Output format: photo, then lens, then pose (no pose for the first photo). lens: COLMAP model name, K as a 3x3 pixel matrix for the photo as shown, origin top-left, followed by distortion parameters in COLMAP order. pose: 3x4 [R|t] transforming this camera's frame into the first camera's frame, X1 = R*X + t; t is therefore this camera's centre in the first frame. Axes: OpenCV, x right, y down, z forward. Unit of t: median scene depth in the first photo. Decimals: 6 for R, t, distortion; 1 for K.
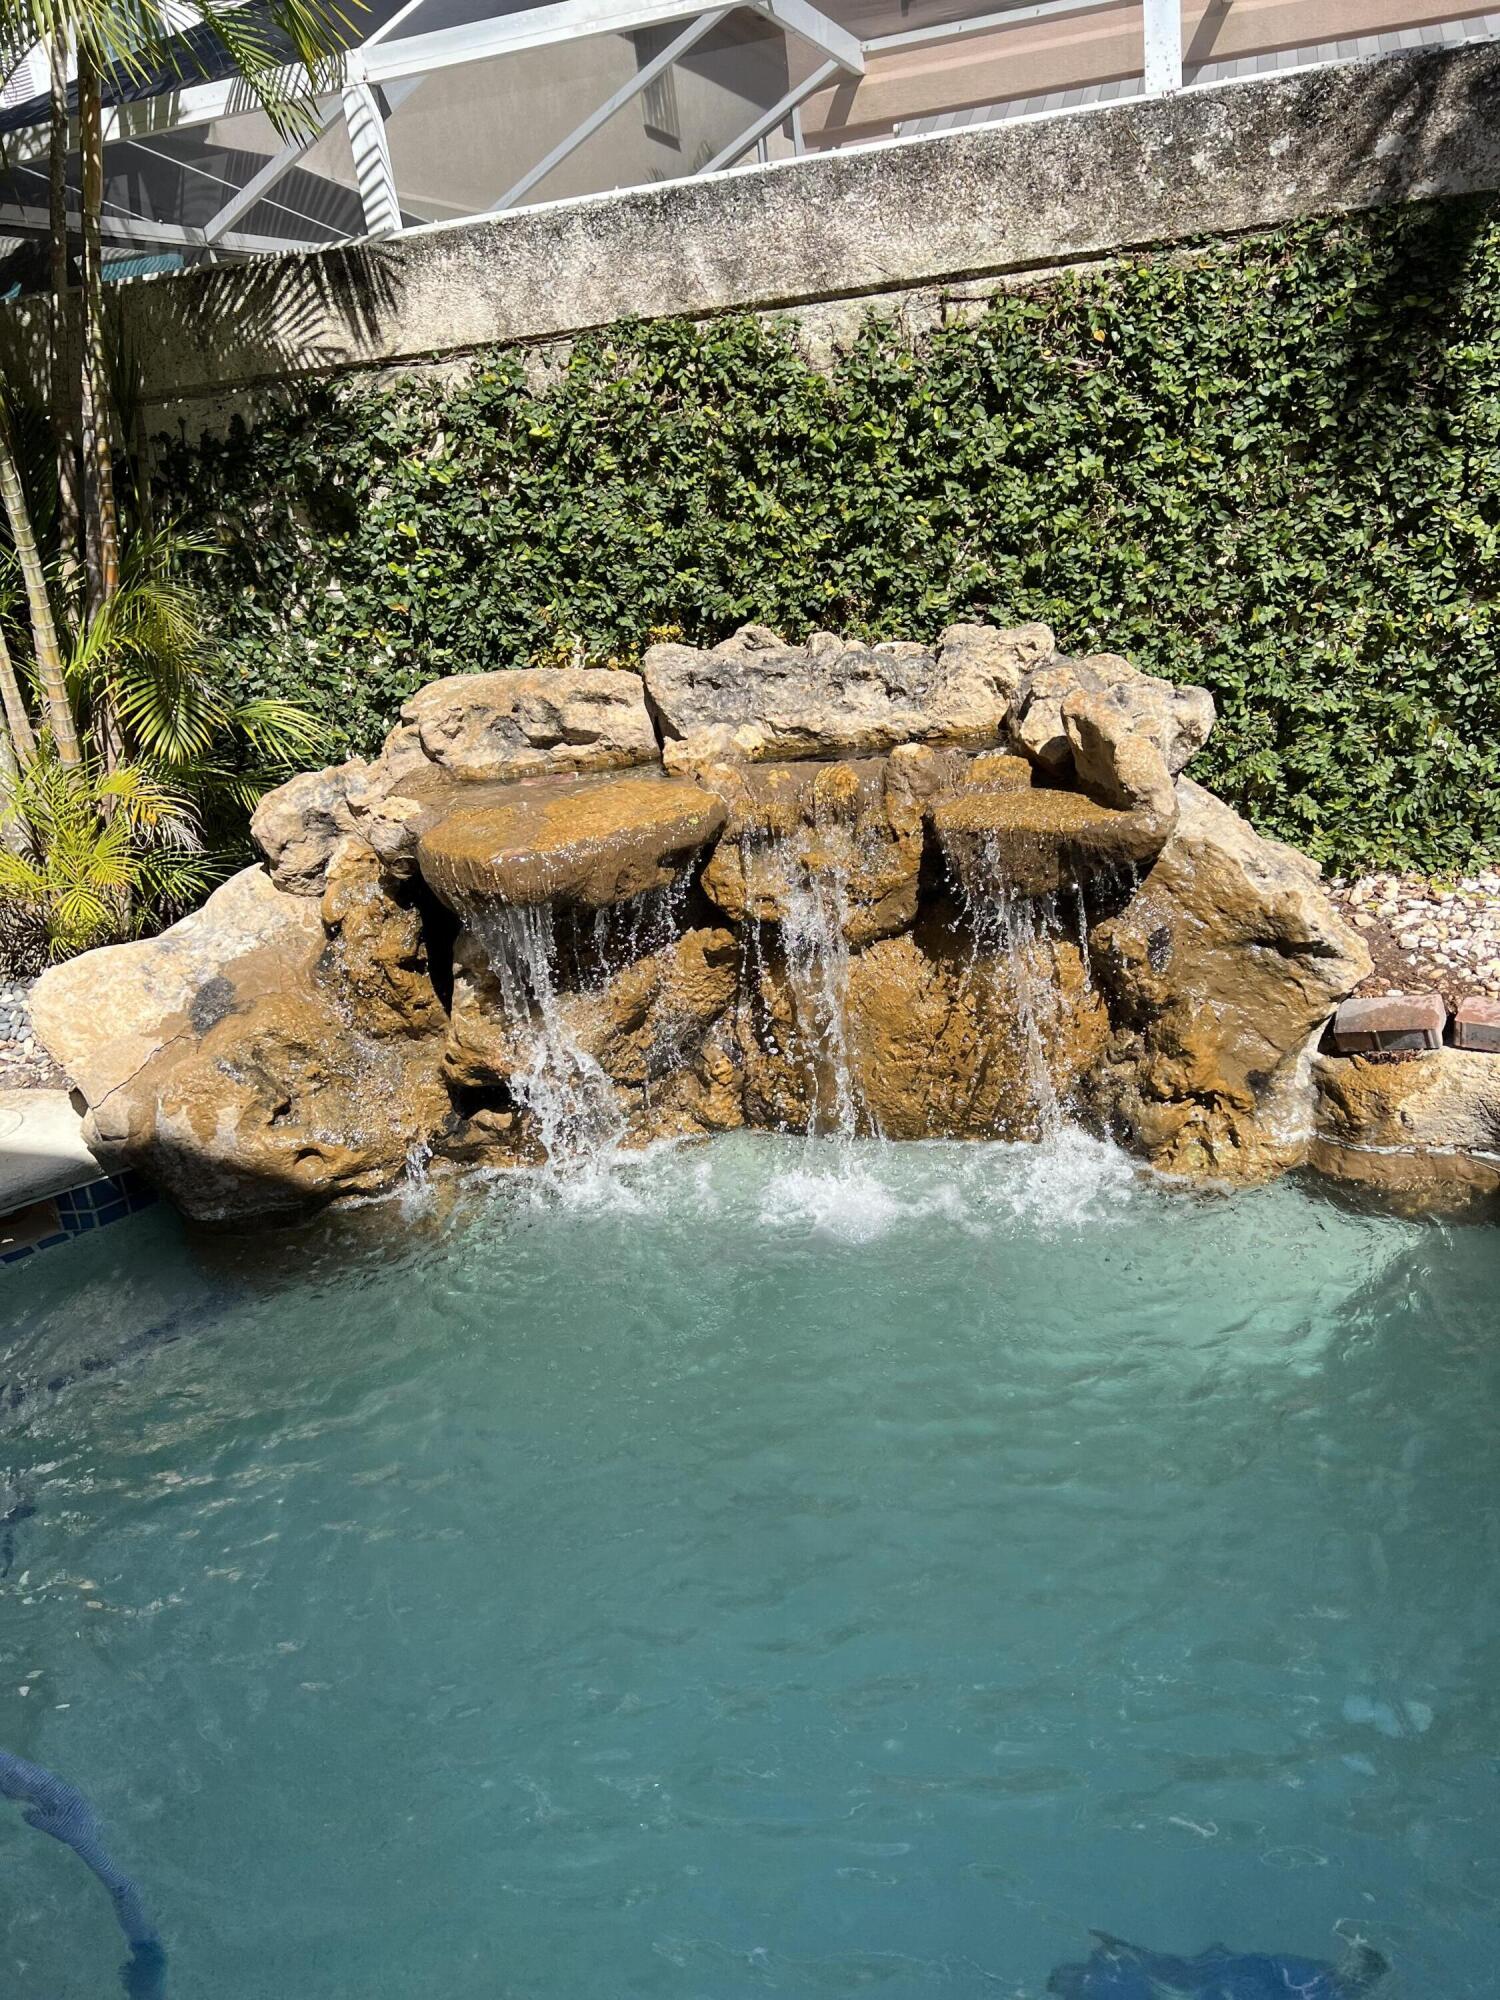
lens RADIAL K [[1502.3, 0, 745.1], [0, 1502.3, 998.3], [0, 0, 1]] dist [0.051176, -0.061391]
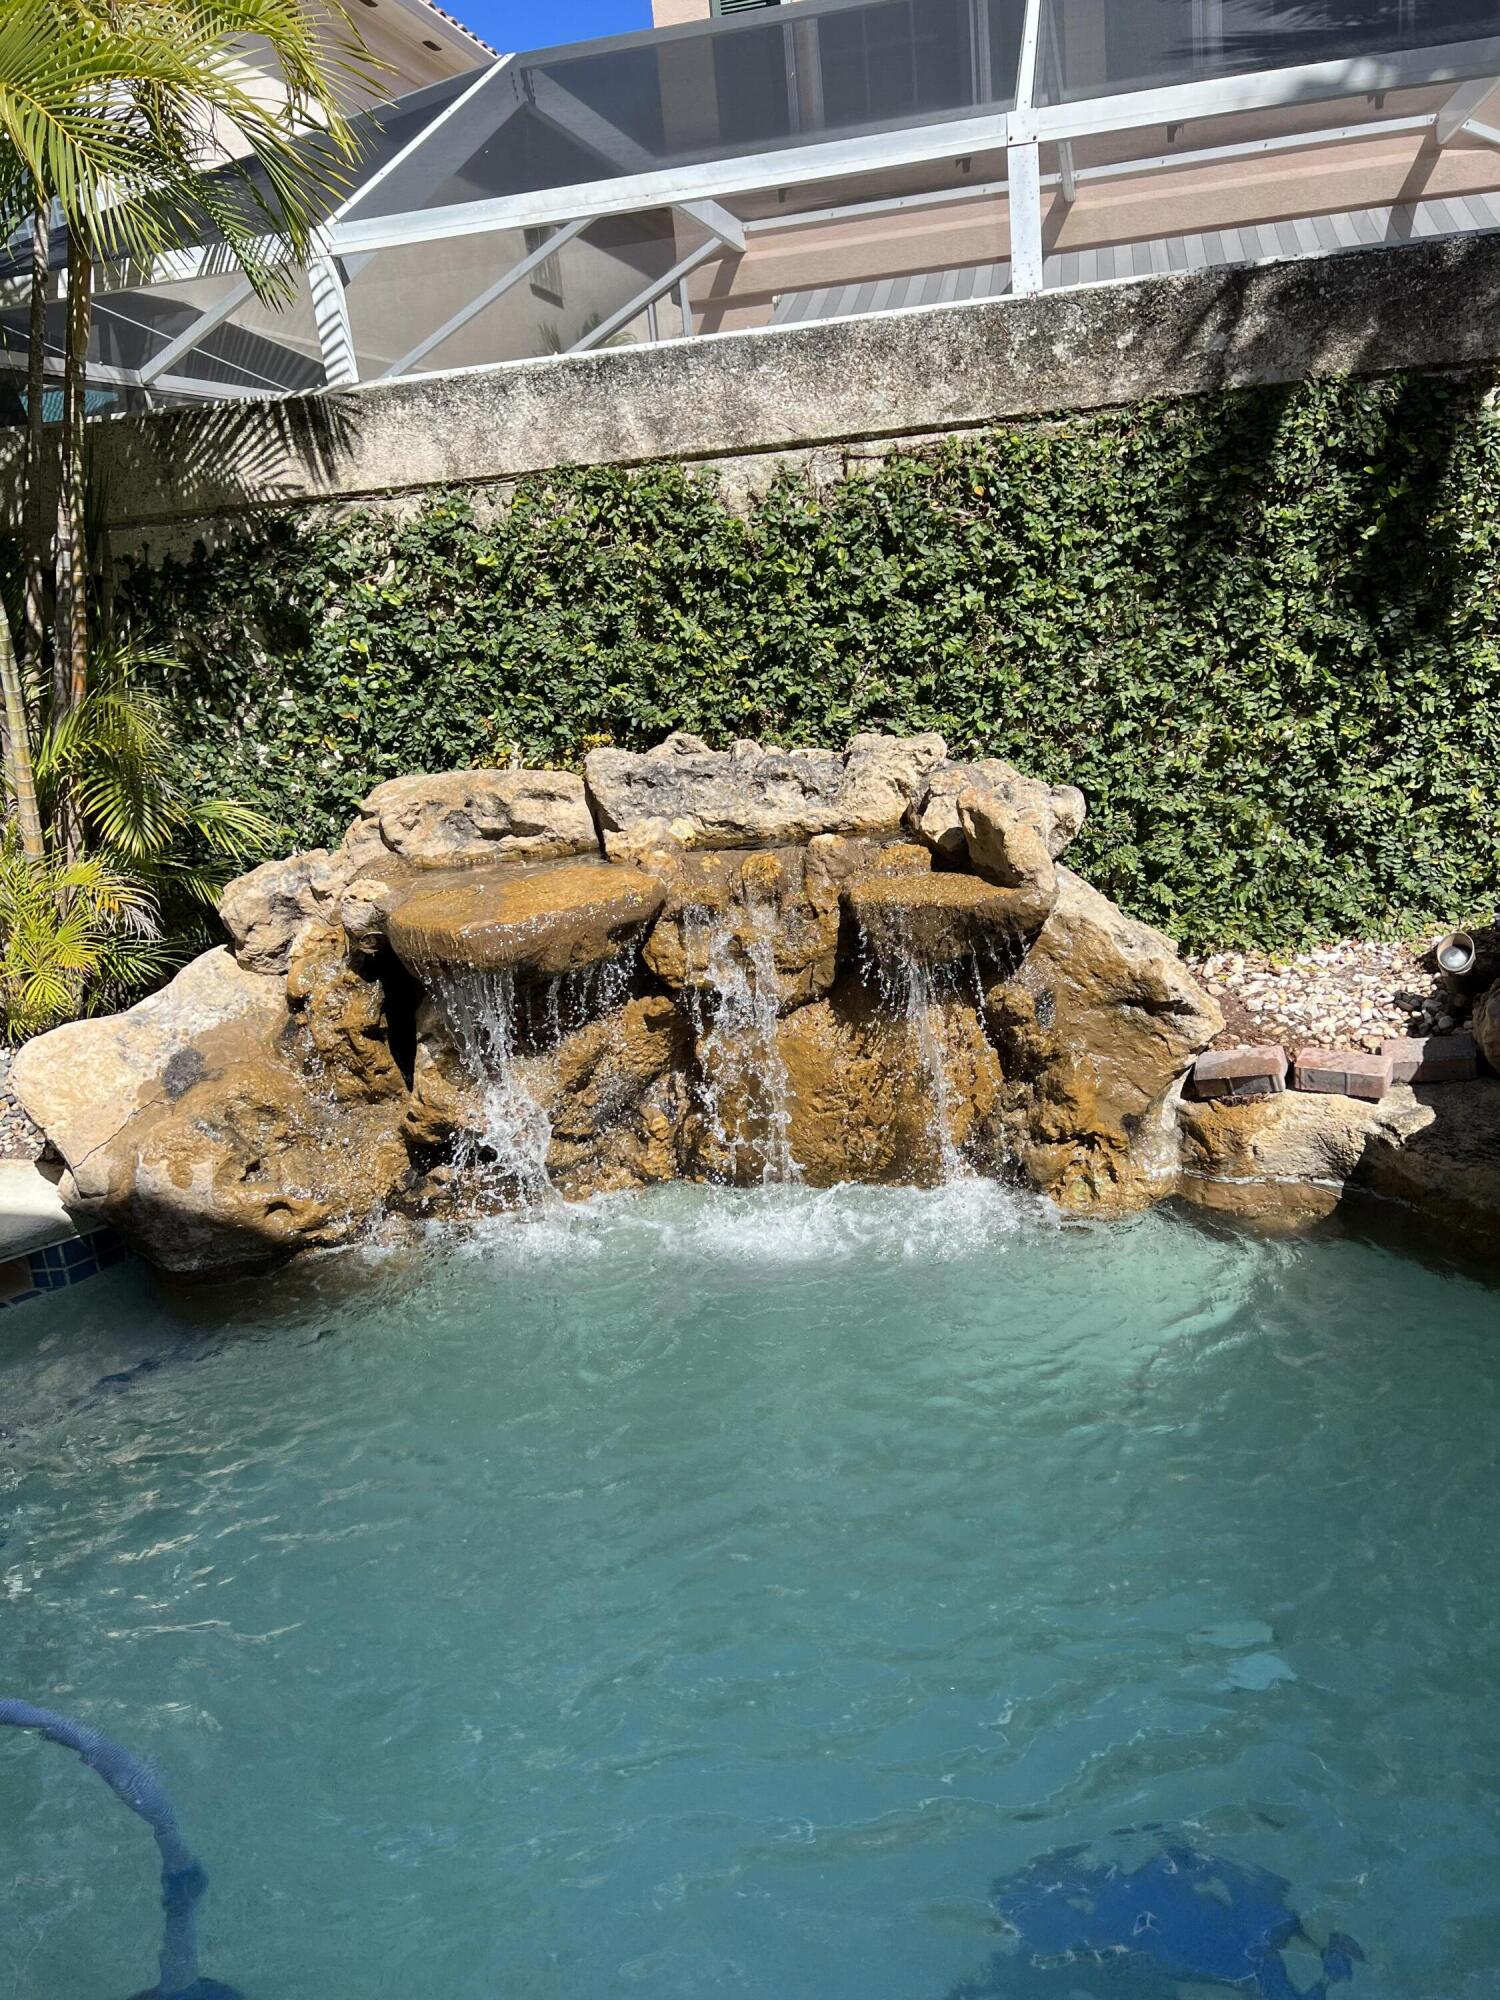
lens RADIAL K [[1495.3, 0, 741.7], [0, 1495.3, 1014.3], [0, 0, 1]] dist [0.137714, -0.337809]
pose [[0.996368, -0.005183, 0.084999, -0.047286], [0.011363, 0.997312, -0.072387, 0.045094], [-0.084395, 0.073090, 0.993748, -0.109001]]
